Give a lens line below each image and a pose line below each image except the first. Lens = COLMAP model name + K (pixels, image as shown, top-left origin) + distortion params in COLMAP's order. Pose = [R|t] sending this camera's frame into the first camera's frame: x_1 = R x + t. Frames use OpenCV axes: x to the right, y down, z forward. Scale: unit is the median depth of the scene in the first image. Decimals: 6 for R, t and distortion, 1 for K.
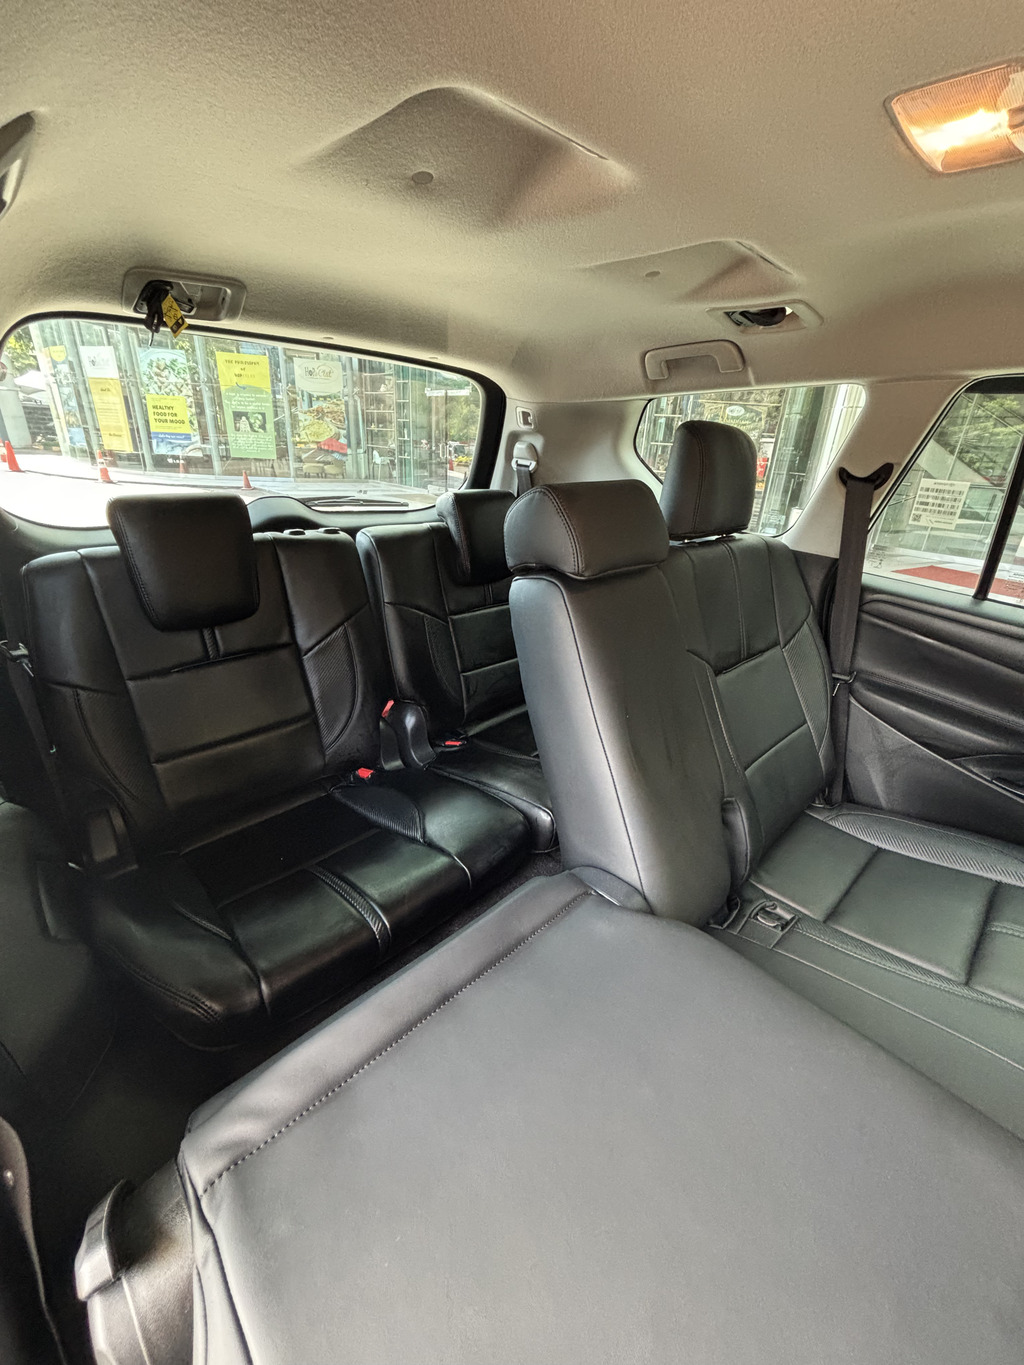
lens RADIAL K [[554.3, 0, 513.7], [0, 554.3, 681.0], [0, 0, 1]] dist [-0.004084, -0.000105]
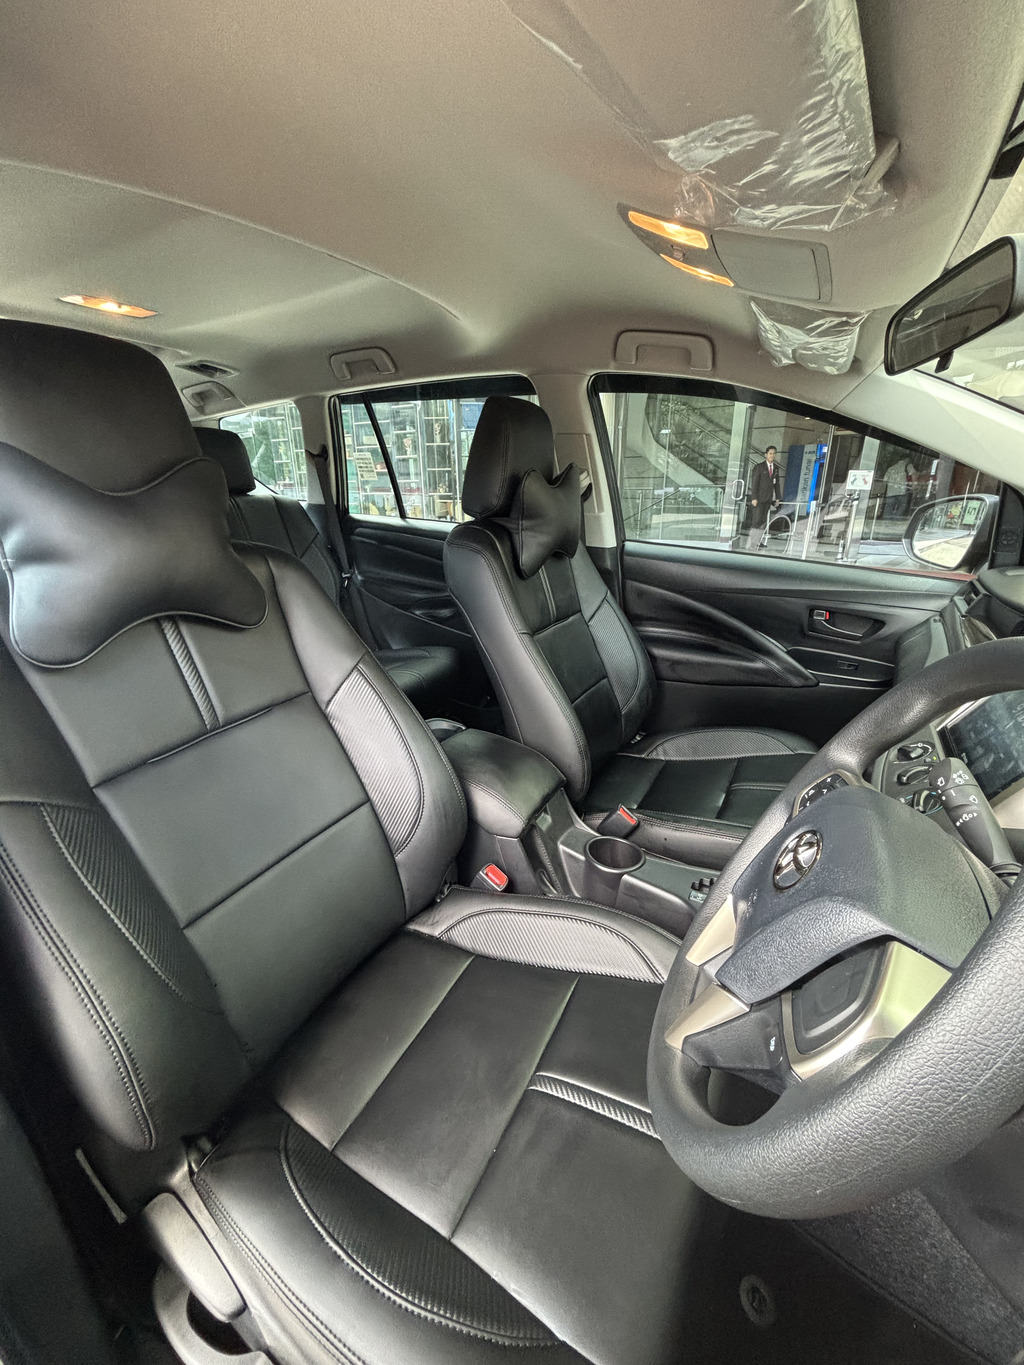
lens RADIAL K [[554.3, 0, 513.7], [0, 554.3, 681.0], [0, 0, 1]] dist [-0.004084, -0.000105]
pose [[0.963382, -0.152462, 0.220569, 0.698994], [0.164995, 0.985505, -0.039447, 0.484874], [-0.211358, 0.074396, 0.974573, -0.745884]]
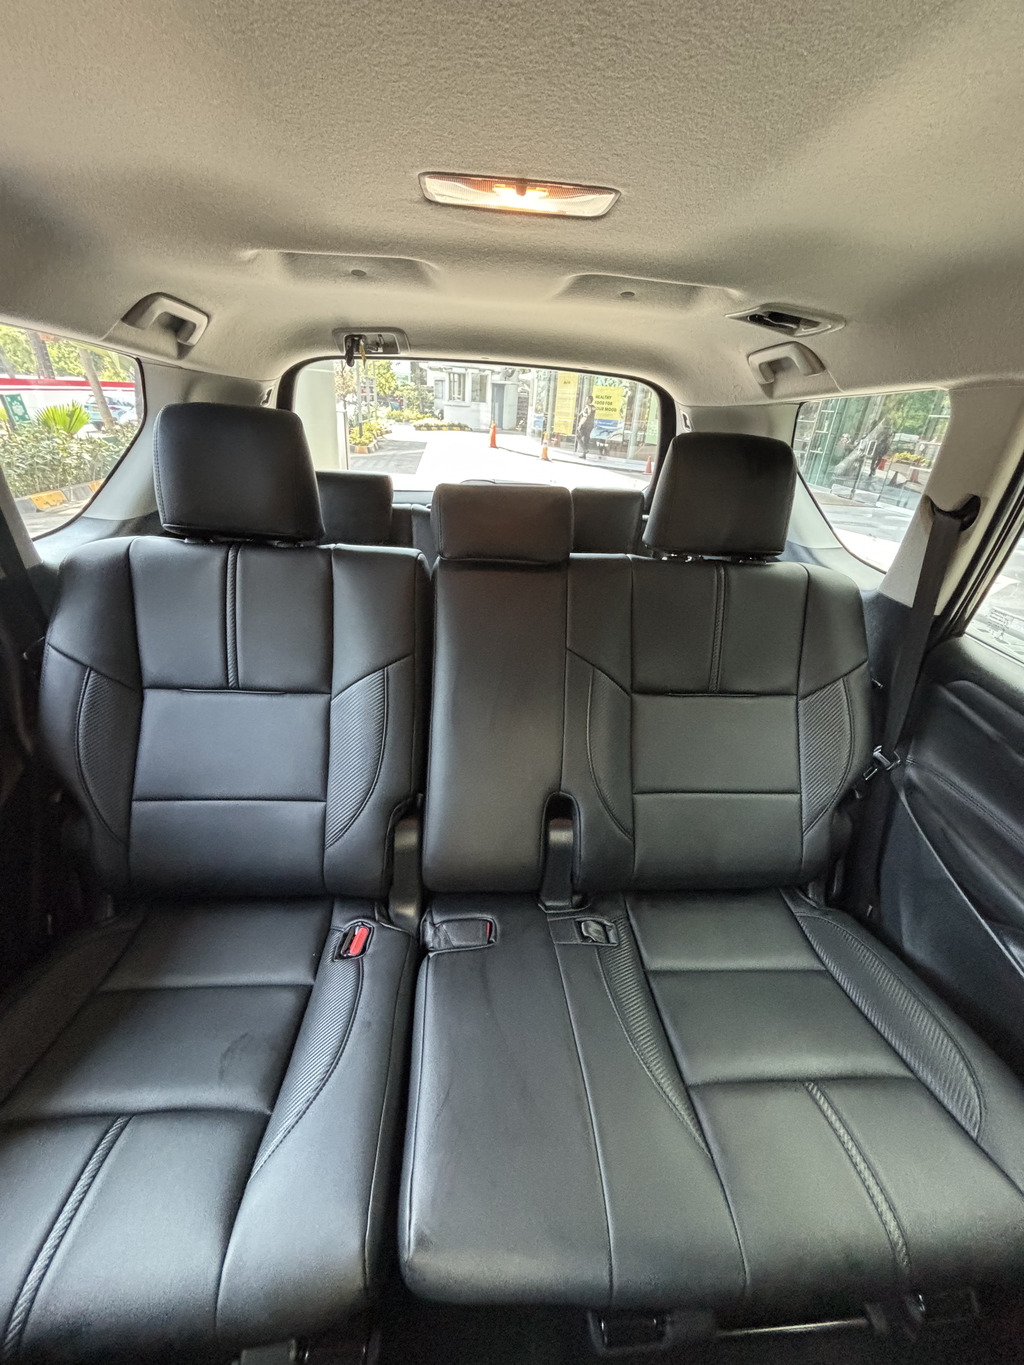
lens RADIAL K [[554.3, 0, 513.7], [0, 554.3, 681.0], [0, 0, 1]] dist [-0.004084, -0.000105]
pose [[0.758833, 0.291275, -0.582521, 0.655942], [-0.280412, 0.953390, 0.111435, -0.061679], [0.587827, 0.078785, 0.805141, 0.053105]]
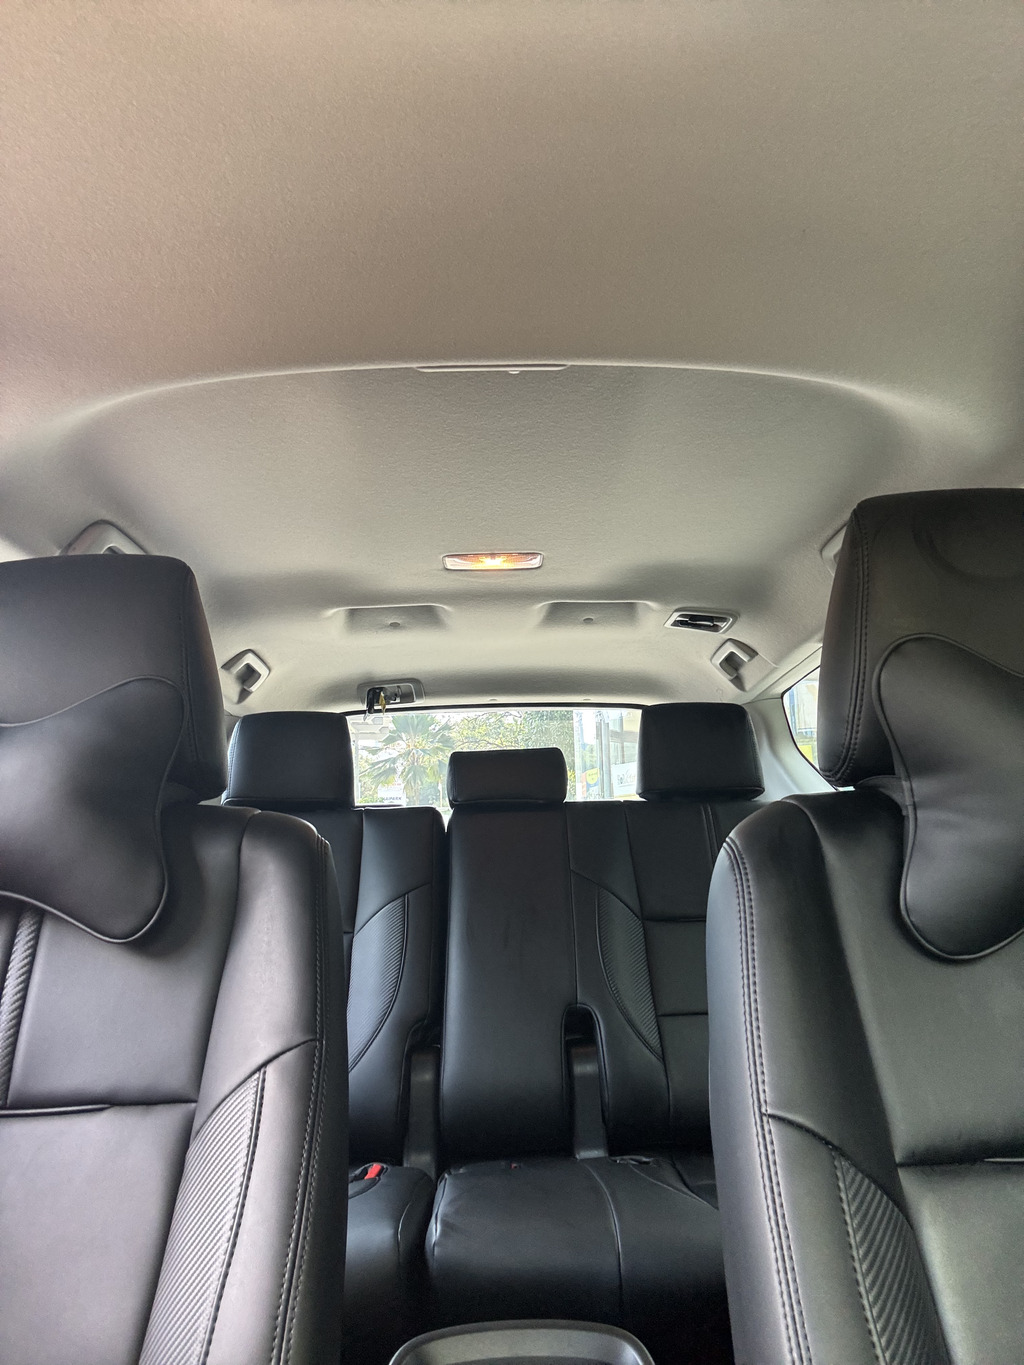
lens RADIAL K [[938.8, 0, 512.0], [0, 938.8, 682.5], [0, 0, 1]] dist [0.121525, -0.000754]
pose [[0.721284, -0.191657, -0.665596, 1.226189], [-0.221399, 0.846745, -0.483741, 0.457742], [0.656302, 0.496276, 0.568311, -0.323844]]
